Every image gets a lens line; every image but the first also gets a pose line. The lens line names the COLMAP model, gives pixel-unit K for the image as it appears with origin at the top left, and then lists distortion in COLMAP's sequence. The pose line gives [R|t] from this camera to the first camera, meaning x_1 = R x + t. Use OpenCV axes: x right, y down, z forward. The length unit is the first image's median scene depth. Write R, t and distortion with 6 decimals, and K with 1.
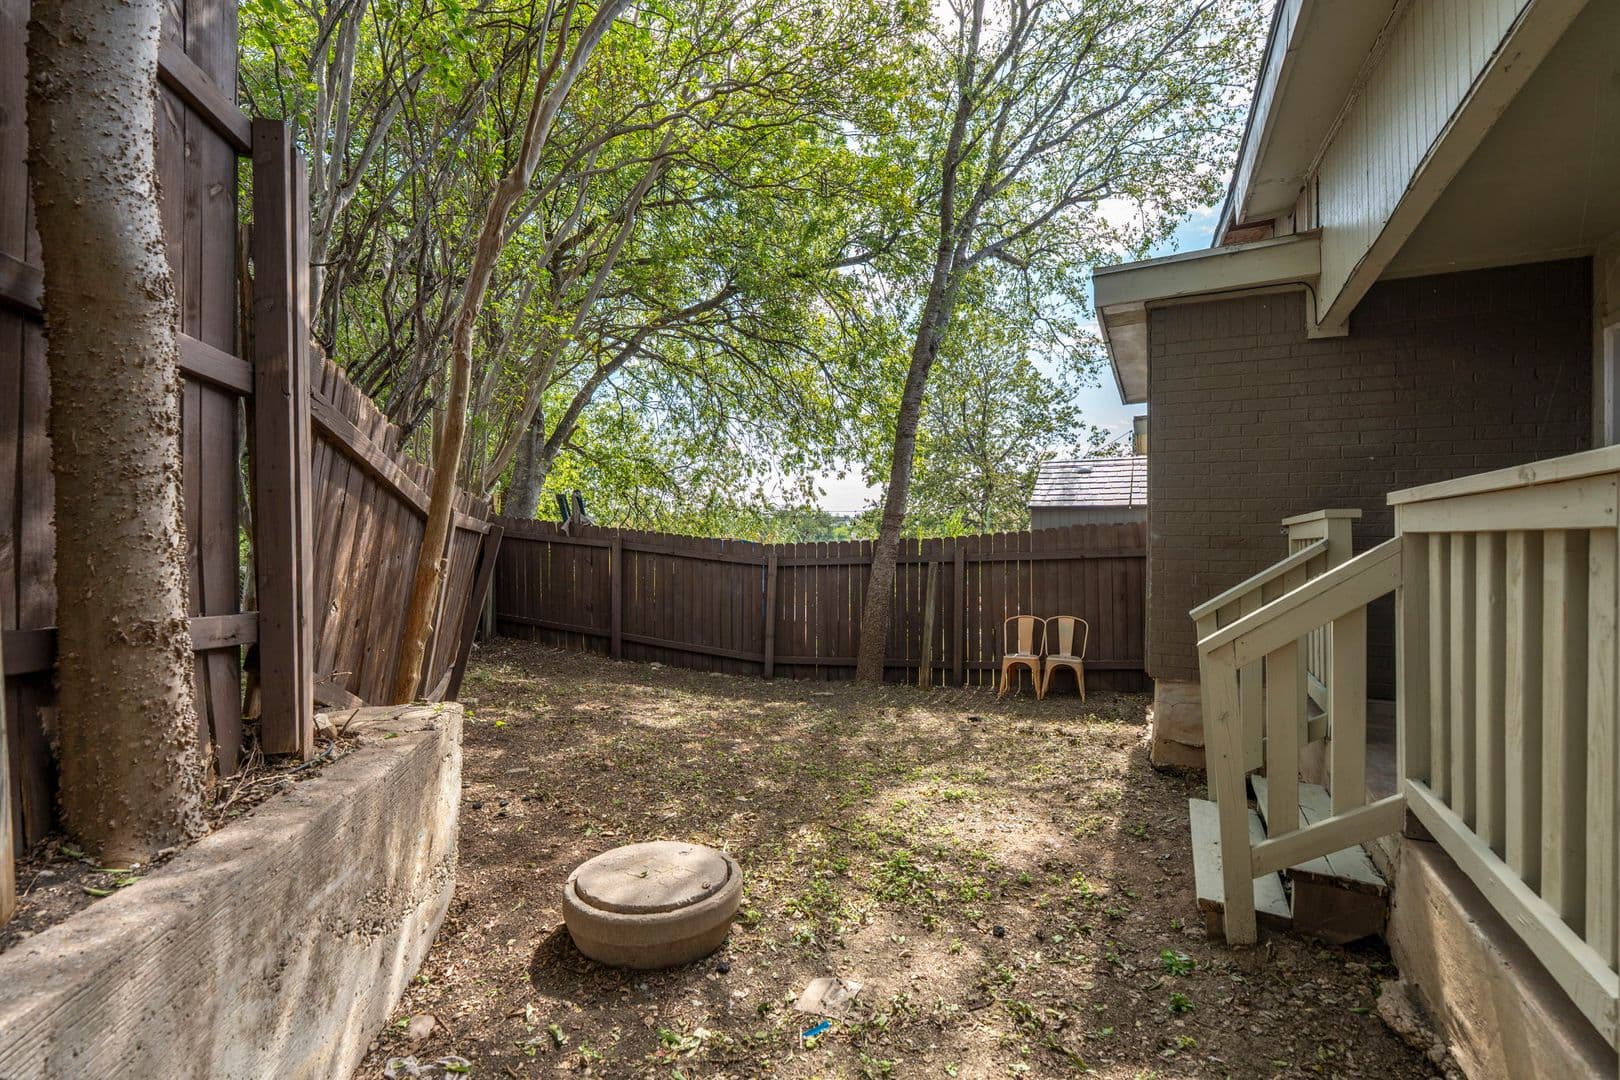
lens RADIAL K [[746.8, 0, 823.1], [0, 746.8, 525.0], [0, 0, 1]] dist [-0.003908, -0.000620]
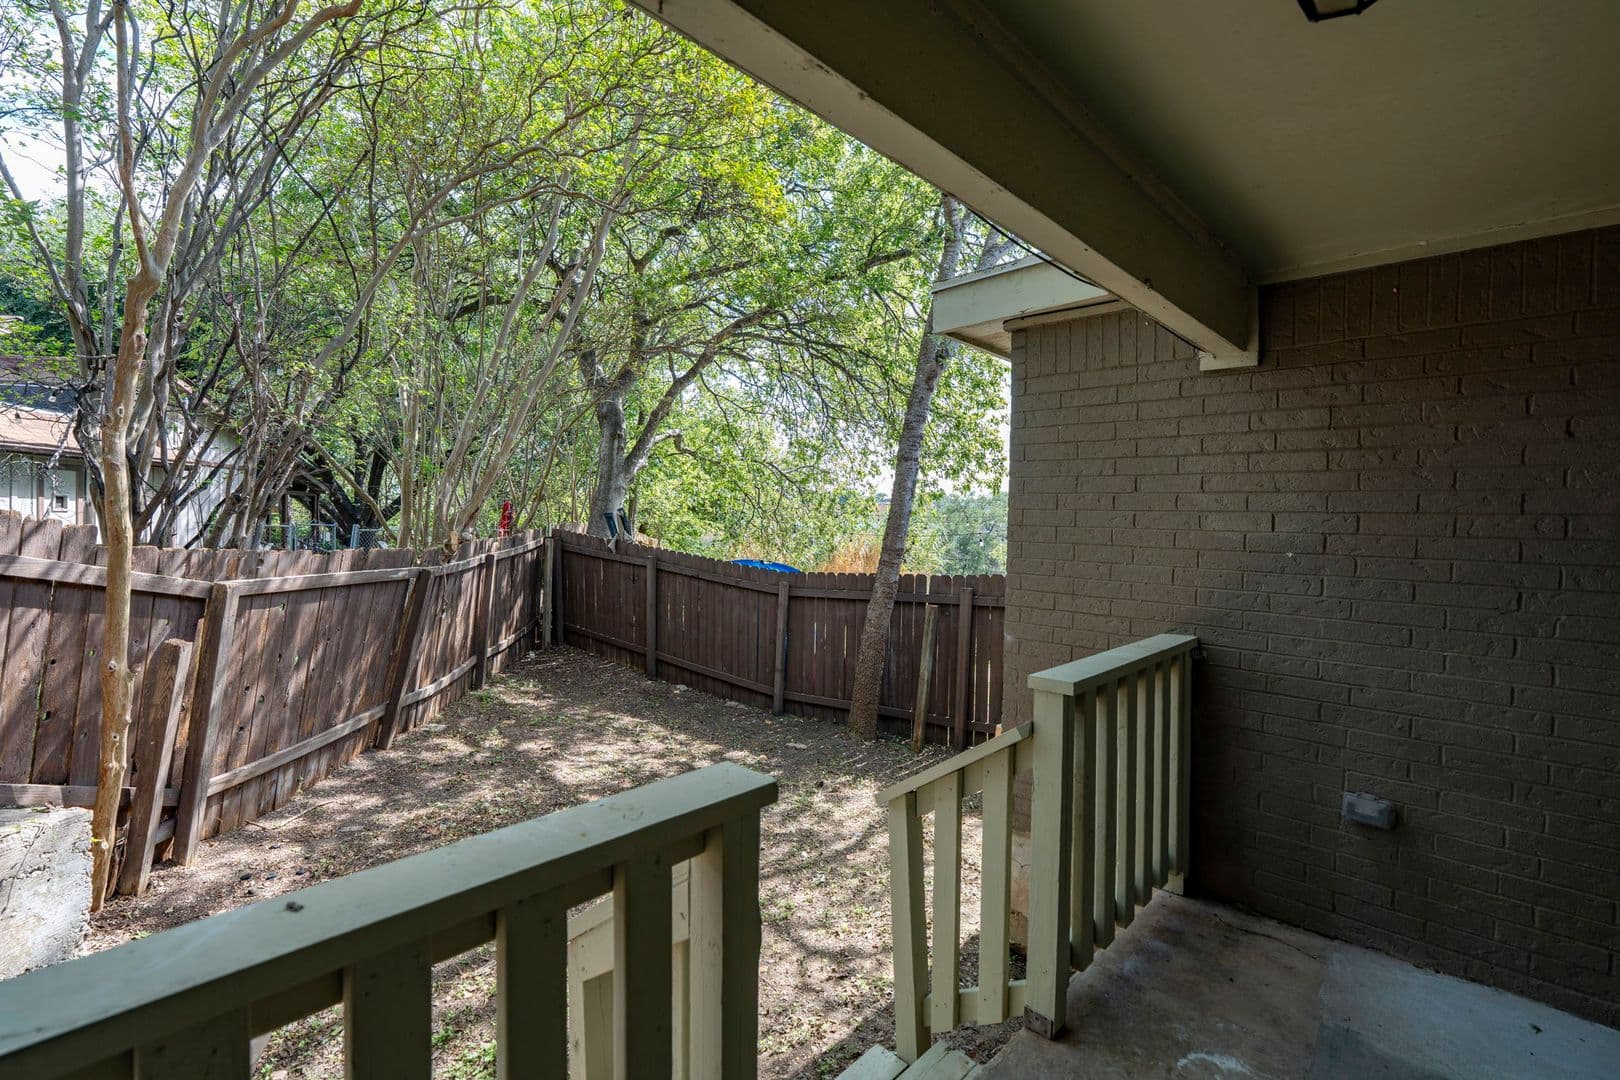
lens RADIAL K [[746.8, 0, 823.1], [0, 746.8, 525.0], [0, 0, 1]] dist [-0.003908, -0.000620]
pose [[0.951259, 0.016518, -0.307952, 0.289338], [-0.006402, 0.999407, 0.033831, -0.071234], [0.308328, -0.030211, 0.950800, 0.137686]]
